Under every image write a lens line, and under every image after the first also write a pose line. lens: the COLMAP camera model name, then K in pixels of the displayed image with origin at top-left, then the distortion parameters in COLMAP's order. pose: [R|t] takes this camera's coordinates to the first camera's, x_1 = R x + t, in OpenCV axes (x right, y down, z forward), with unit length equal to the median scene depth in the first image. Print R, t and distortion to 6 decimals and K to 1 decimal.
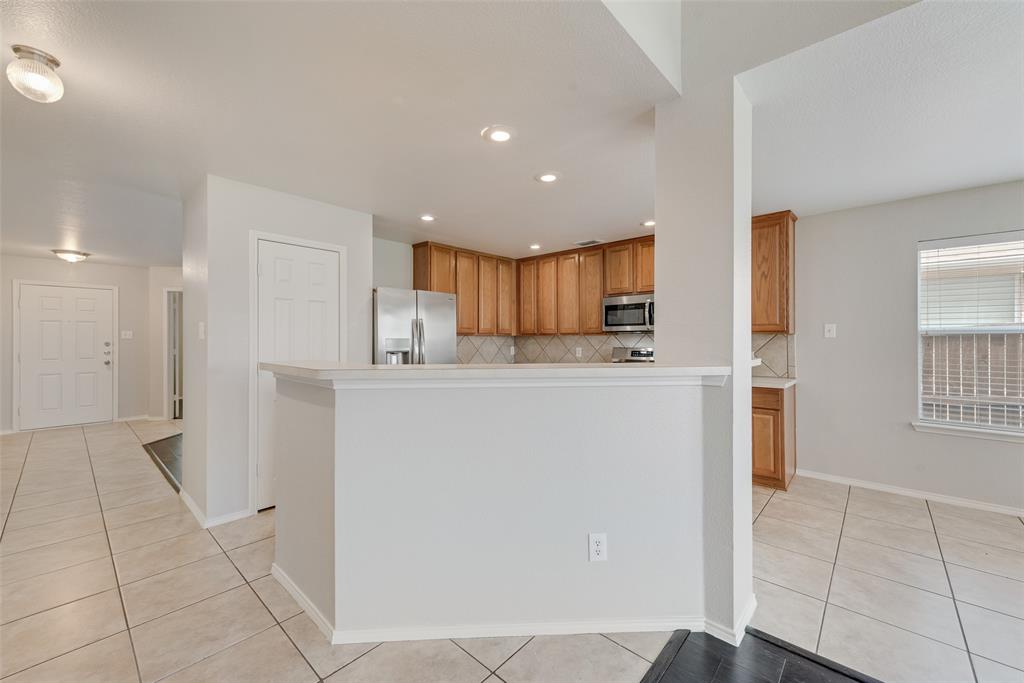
lens RADIAL K [[405.4, 0, 516.2], [0, 405.4, 336.5], [0, 0, 1]] dist [0.011898, -0.002186]
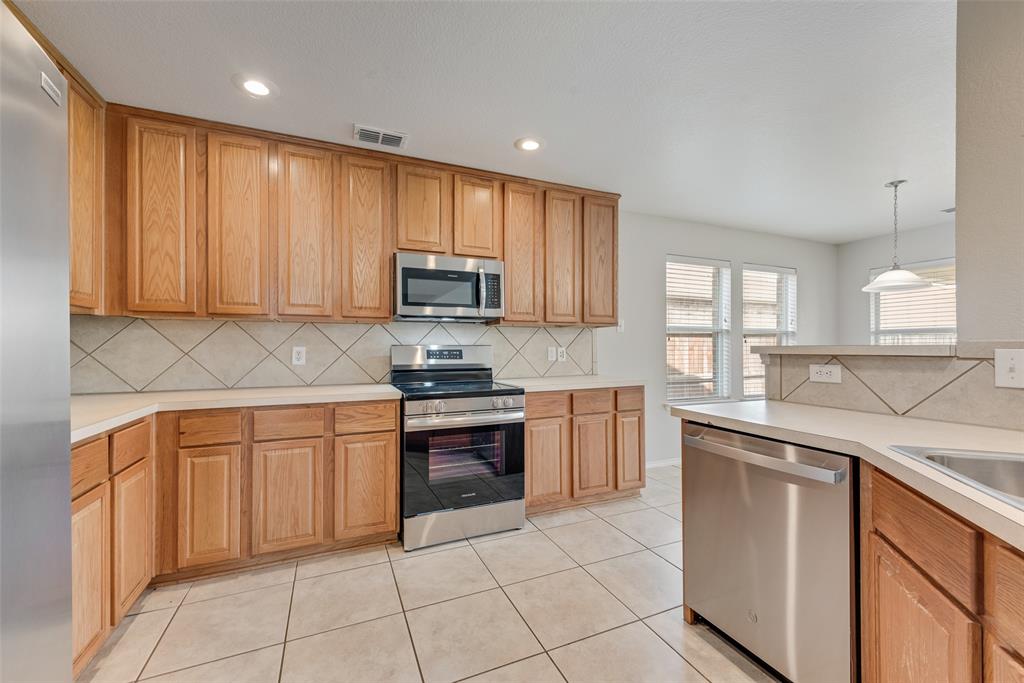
lens RADIAL K [[405.4, 0, 507.6], [0, 405.4, 343.1], [0, 0, 1]] dist [0.011898, -0.002186]
pose [[0.417488, 0.007407, 0.908652, -0.268721], [-0.002383, 0.999972, -0.007056, 0.036354], [-0.908679, 0.000781, 0.417494, 0.795569]]
